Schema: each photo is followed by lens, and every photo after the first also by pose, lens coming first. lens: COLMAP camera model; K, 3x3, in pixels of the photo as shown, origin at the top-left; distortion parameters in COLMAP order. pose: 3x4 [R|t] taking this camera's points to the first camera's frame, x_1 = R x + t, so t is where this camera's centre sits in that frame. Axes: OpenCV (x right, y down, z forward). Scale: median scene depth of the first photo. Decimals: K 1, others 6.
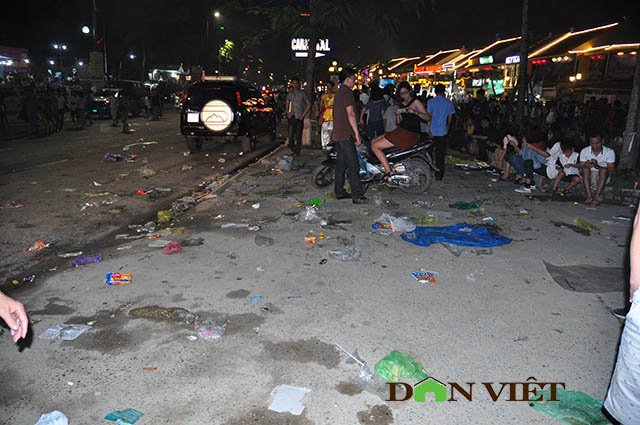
lens RADIAL K [[495.5, 0, 317.7], [0, 495.5, 212.9], [0, 0, 1]] dist [-0.169249, 0.167545]
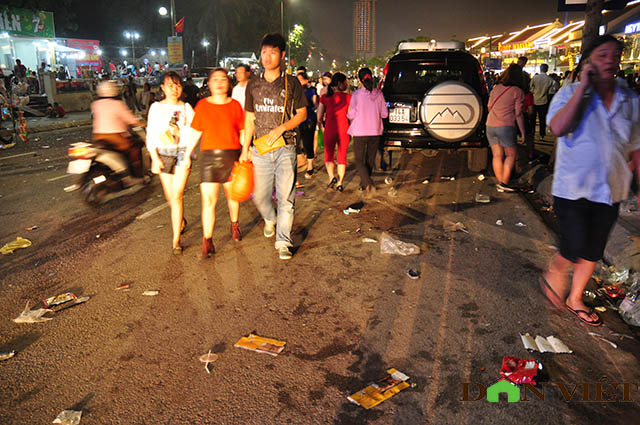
lens RADIAL K [[495.5, 0, 317.7], [0, 495.5, 212.9], [0, 0, 1]] dist [-0.169249, 0.167545]
pose [[0.992519, -0.010732, -0.121614, -0.068622], [0.013928, 0.999579, 0.025455, -0.024331], [0.121290, -0.026958, 0.992251, 0.105402]]
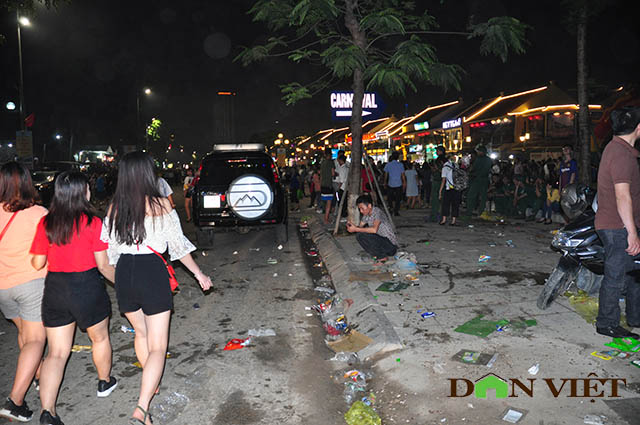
lens RADIAL K [[495.5, 0, 317.7], [0, 495.5, 212.9], [0, 0, 1]] dist [-0.169249, 0.167545]
pose [[0.985928, -0.063307, 0.154717, -0.052717], [0.085242, 0.986542, -0.139530, -0.015959], [-0.143802, 0.150755, 0.978056, 0.067304]]
